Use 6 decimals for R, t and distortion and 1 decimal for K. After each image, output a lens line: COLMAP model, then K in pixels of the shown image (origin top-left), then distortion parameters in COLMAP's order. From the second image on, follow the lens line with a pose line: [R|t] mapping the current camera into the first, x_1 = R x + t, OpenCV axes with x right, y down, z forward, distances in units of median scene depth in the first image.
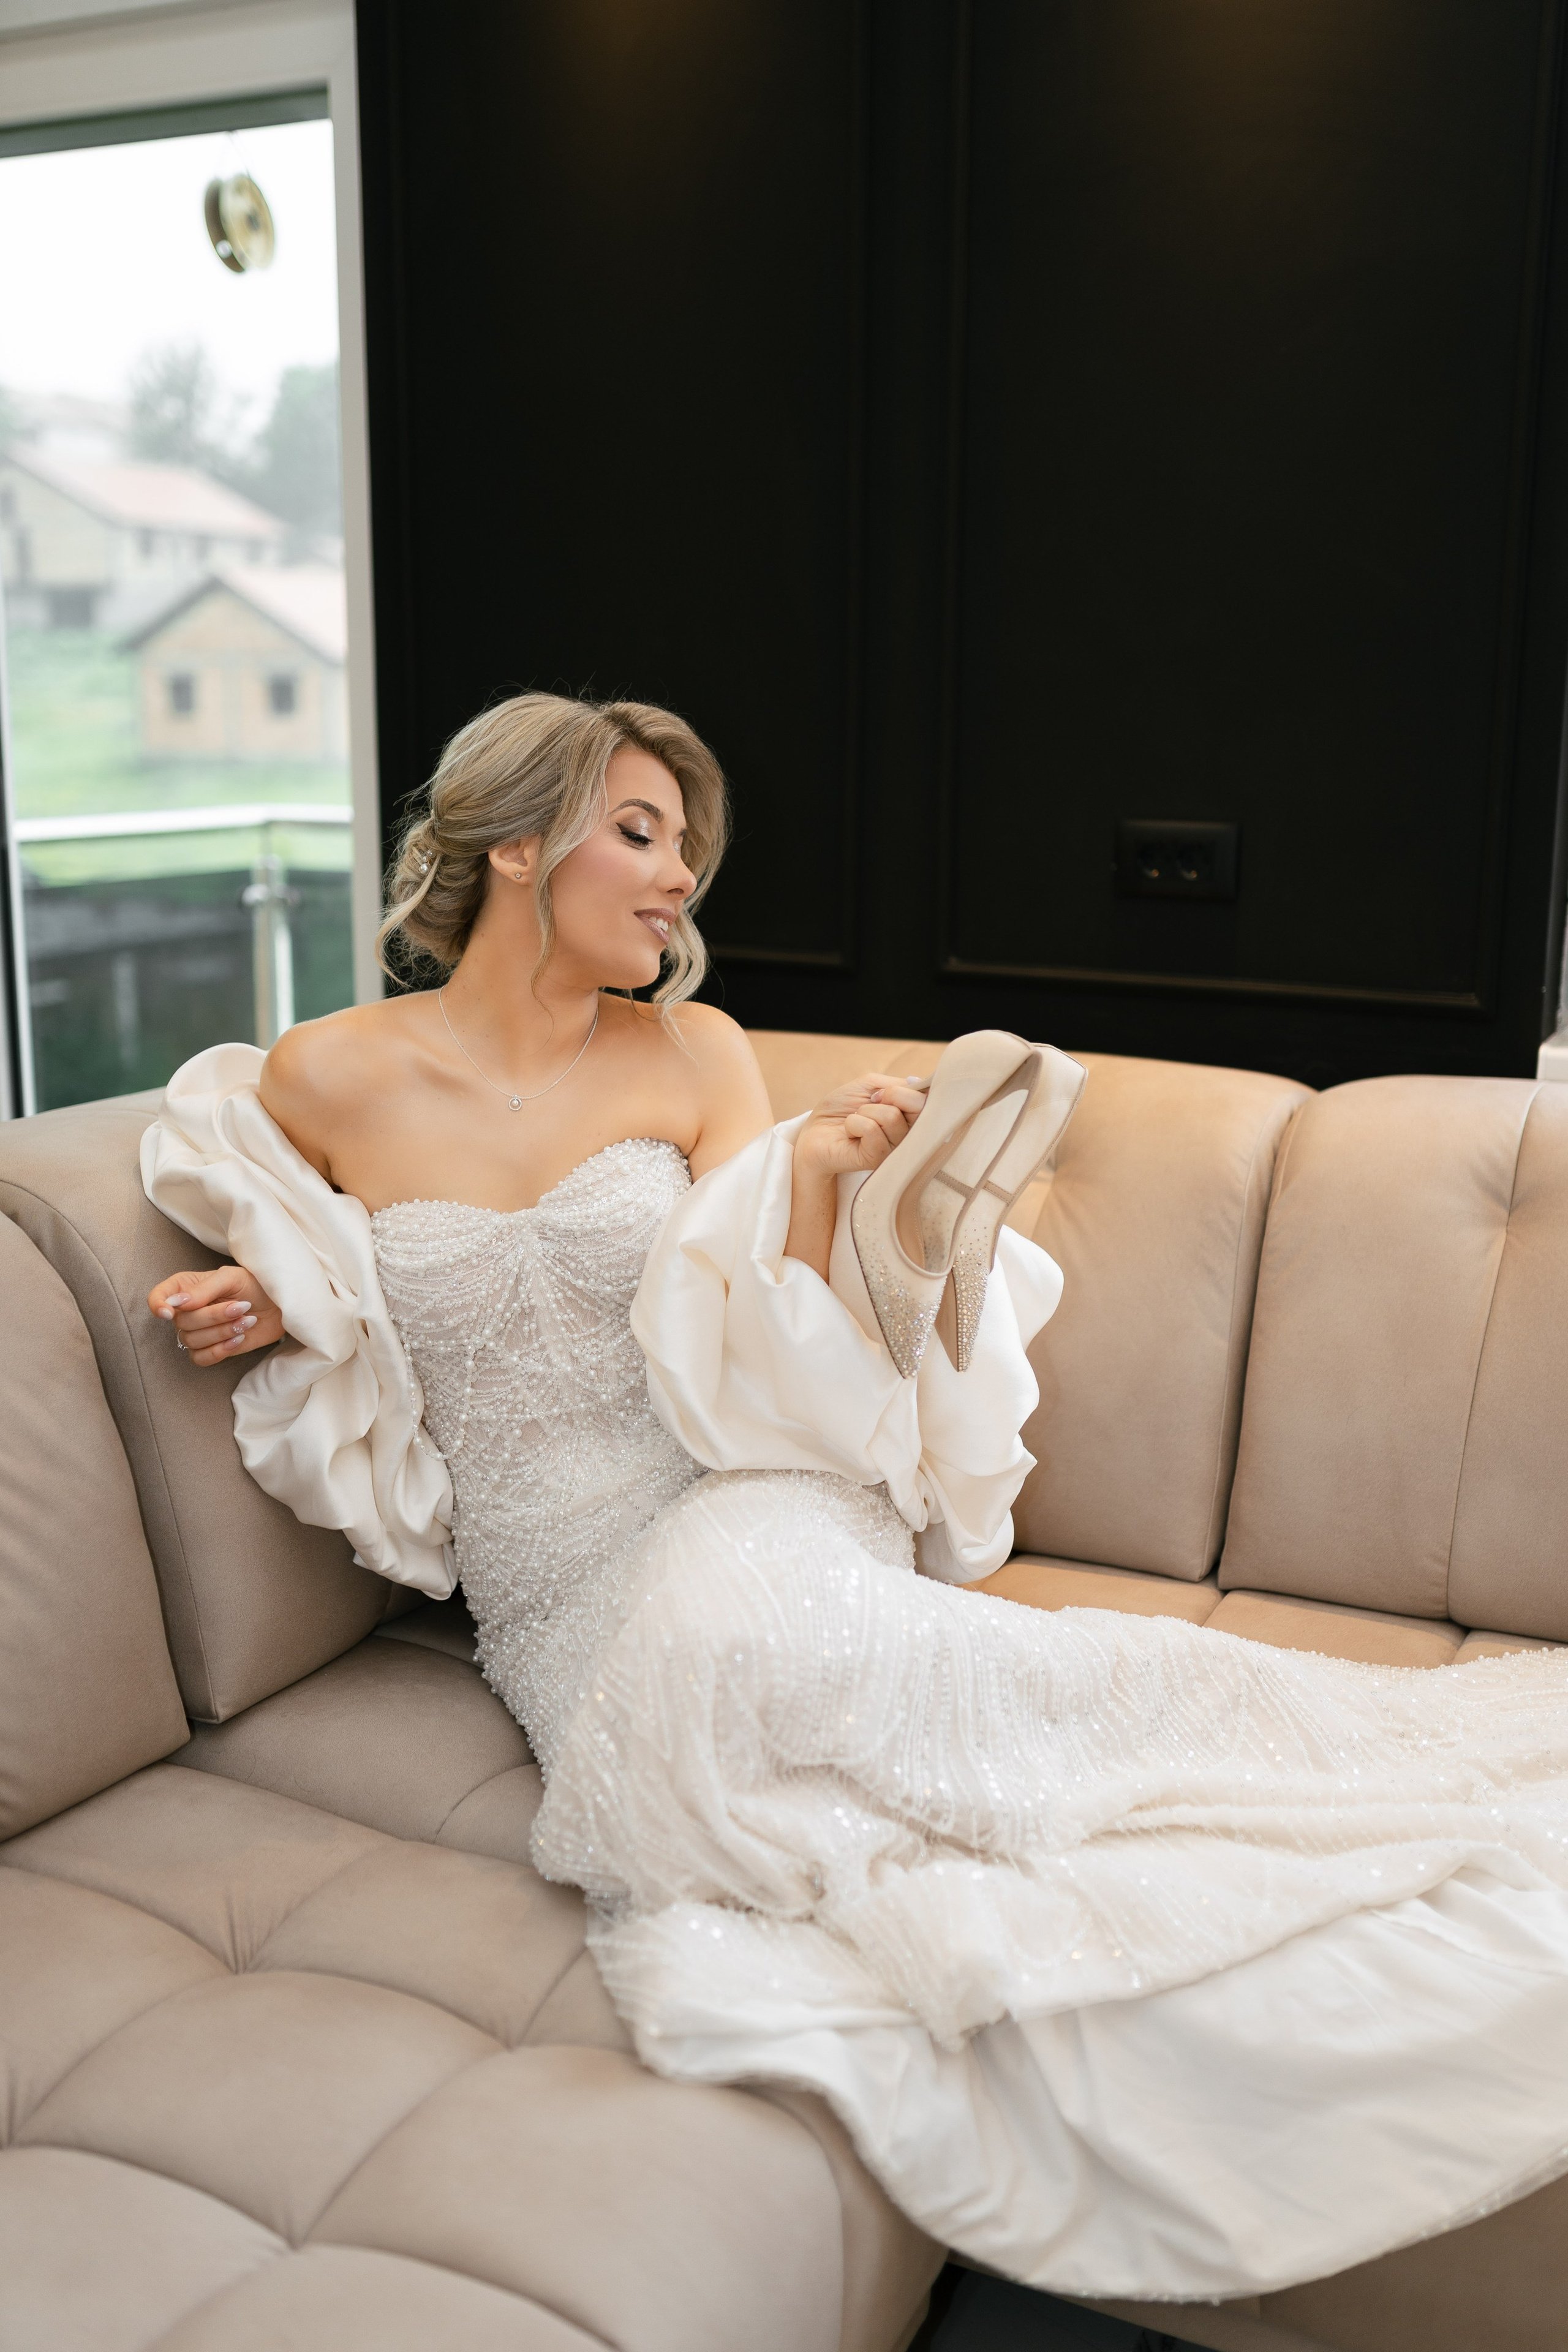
lens RADIAL K [[2358.1, 0, 830.7], [0, 2358.1, 1187.6], [0, 0, 1]] dist [0.007894, 0.000000]
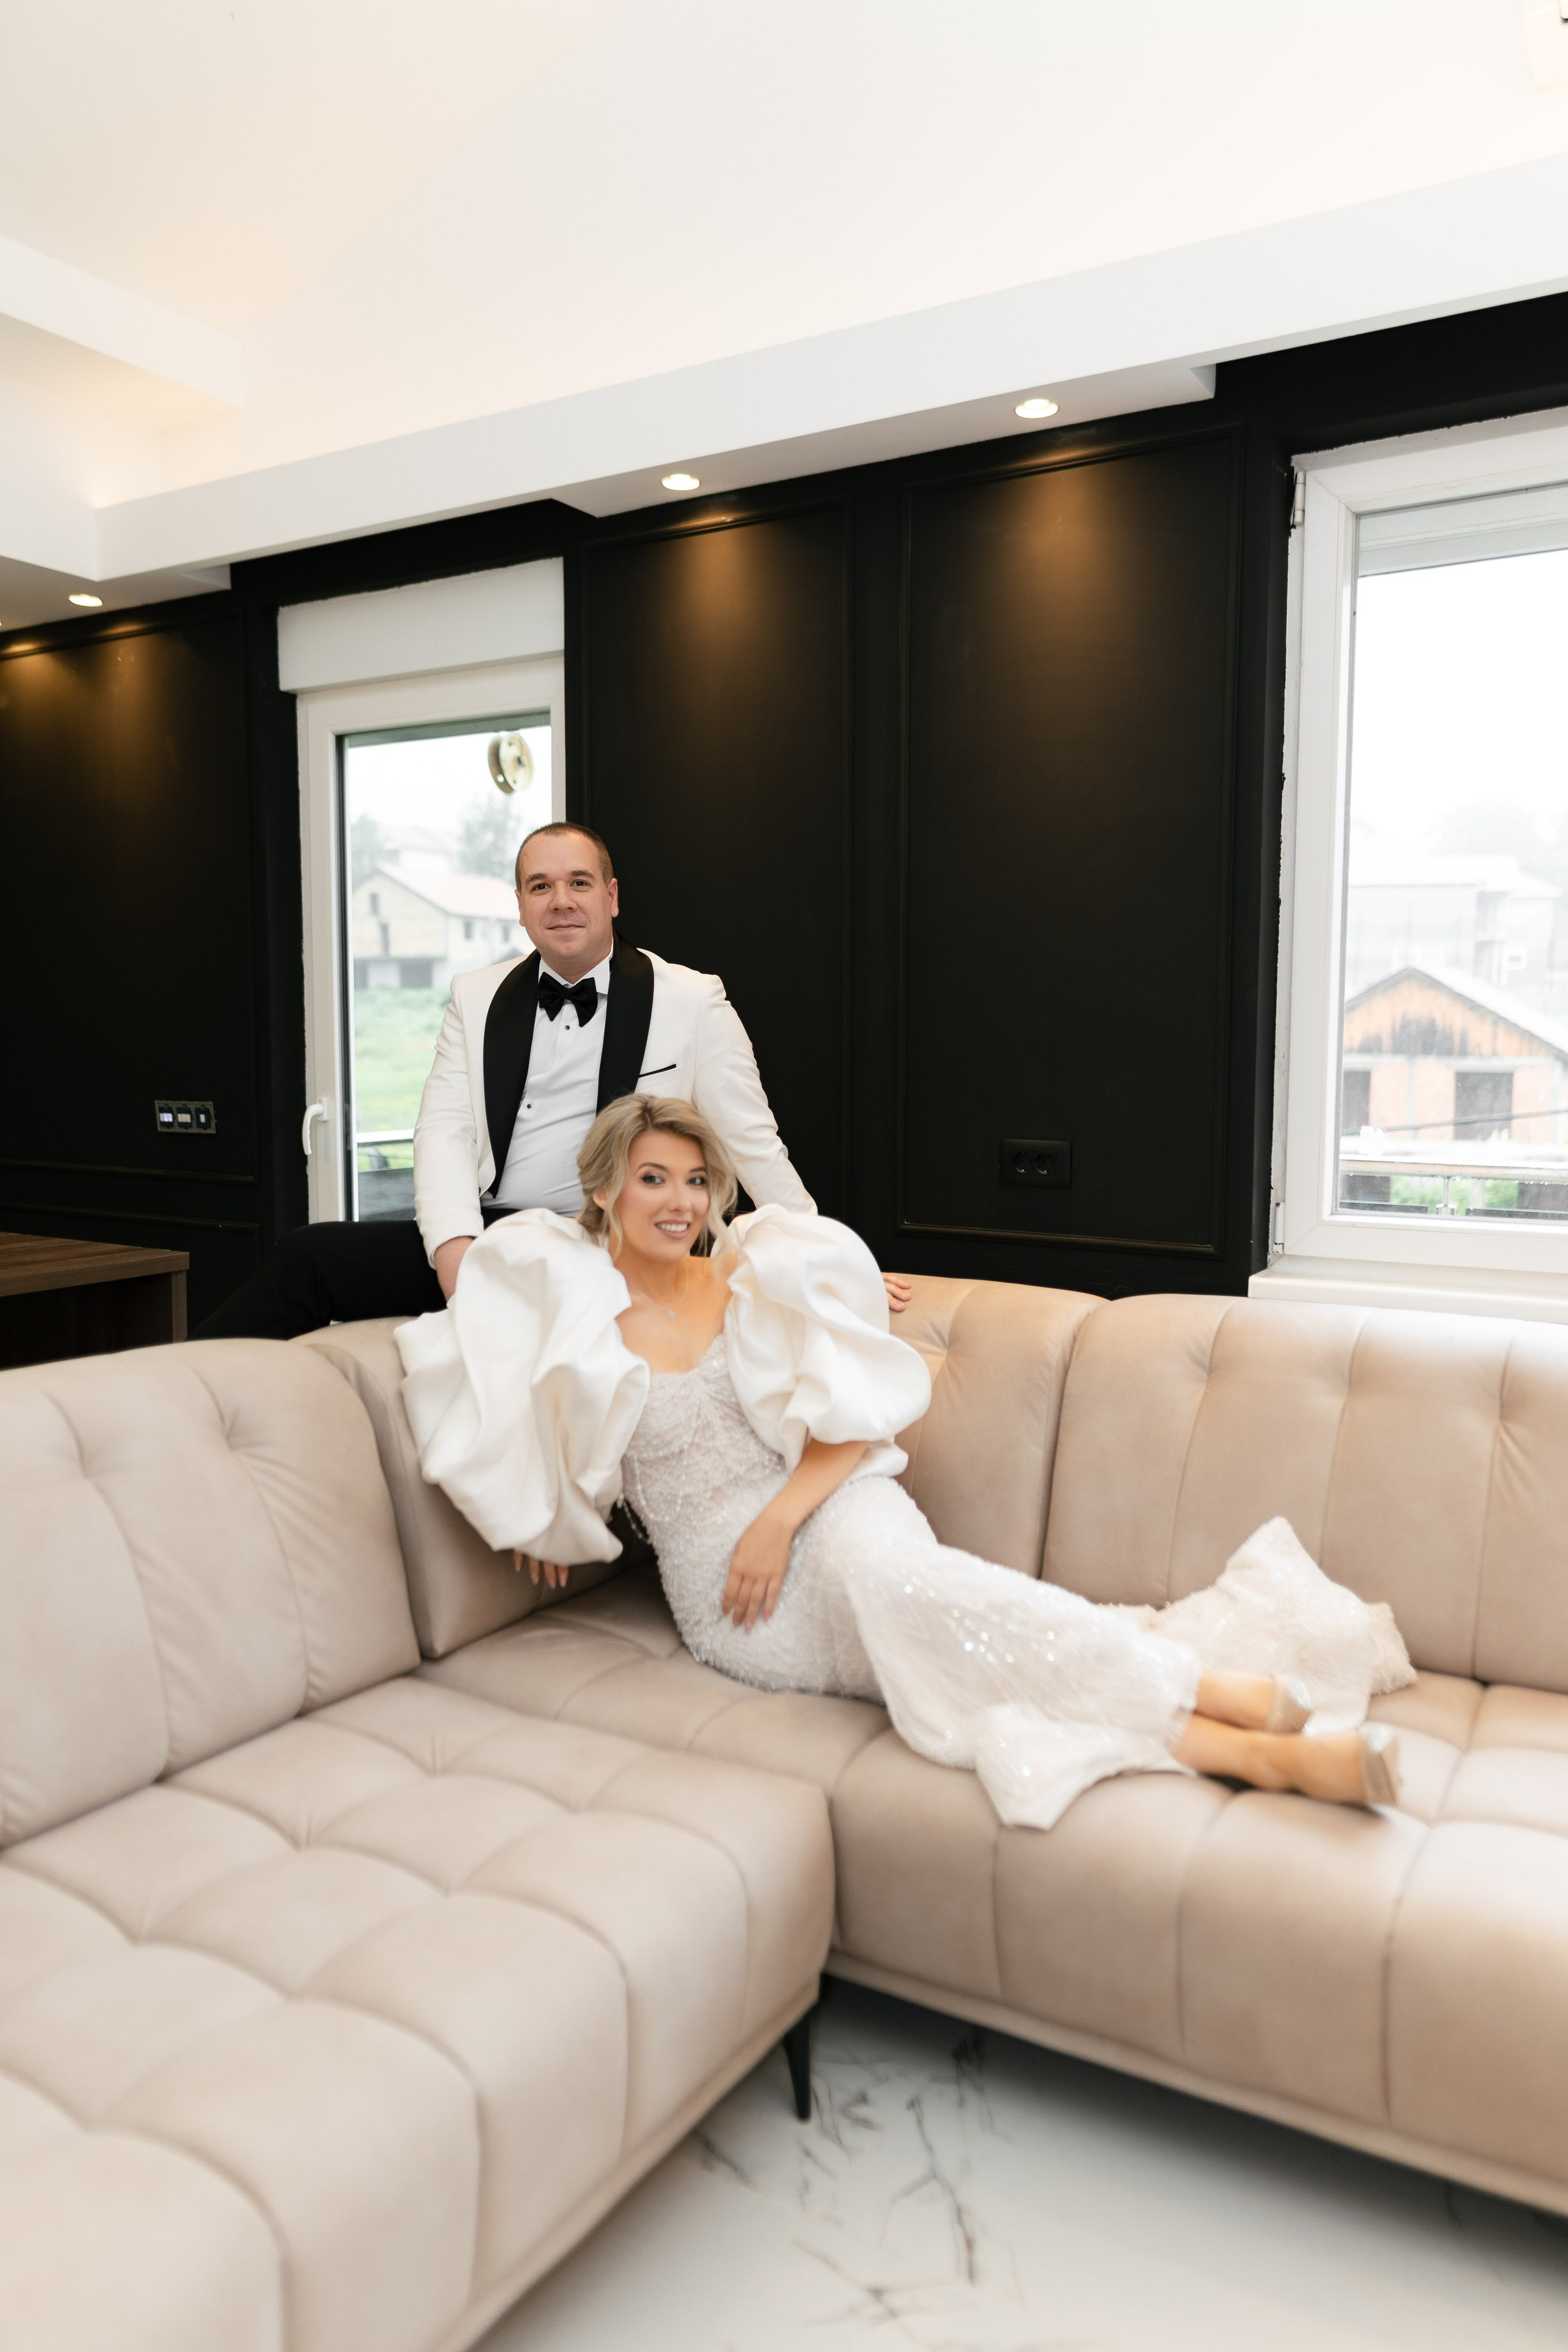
lens RADIAL K [[1759.4, 0, 798.4], [0, 1759.4, 1164.8], [0, 0, 1]] dist [0.008588, -0.006016]
pose [[0.995678, -0.005507, -0.092706, 0.113599], [-0.006049, 0.992275, -0.123908, 0.019390], [0.092672, 0.123933, 0.987954, -0.275251]]
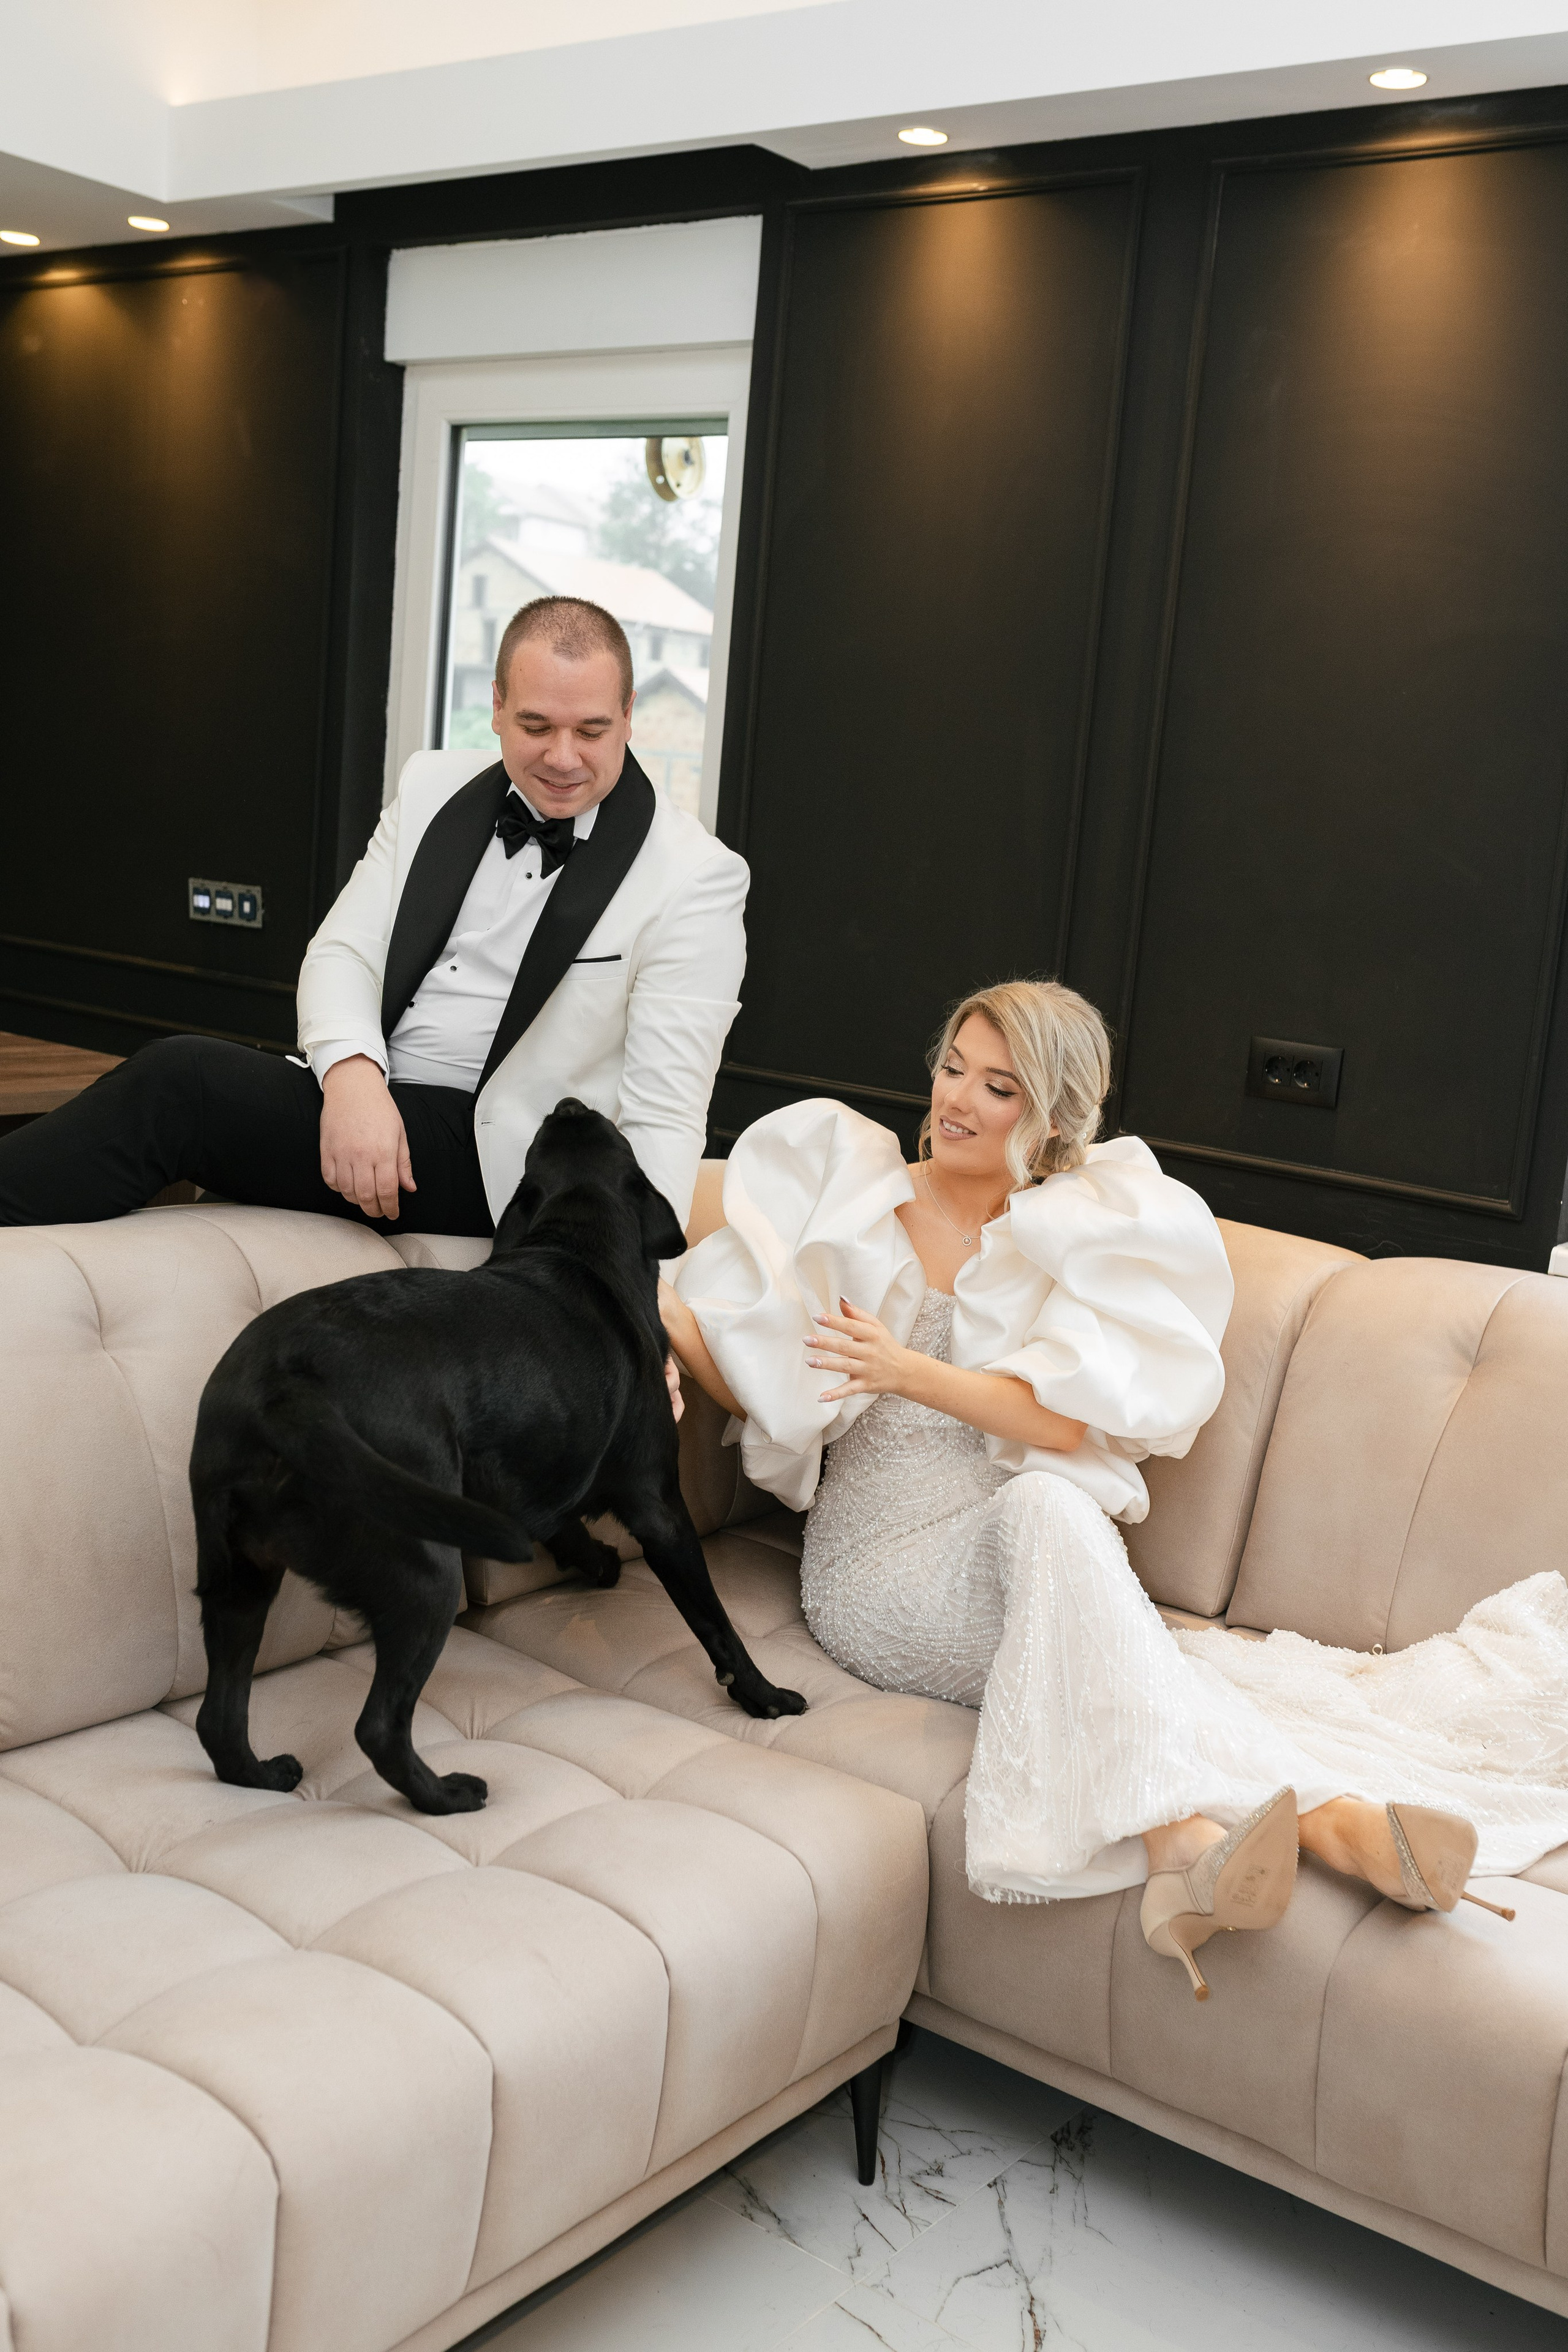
lens RADIAL K [[2460.7, 0, 780.6], [0, 2460.7, 1183.3], [0, 0, 1]] dist [0.011511, 0.000000]
pose [[0.977369, 0.098646, -0.187134, 0.155062], [-0.108203, 0.993261, -0.041539, 0.007635], [0.181775, 0.060847, 0.981456, -0.421768]]
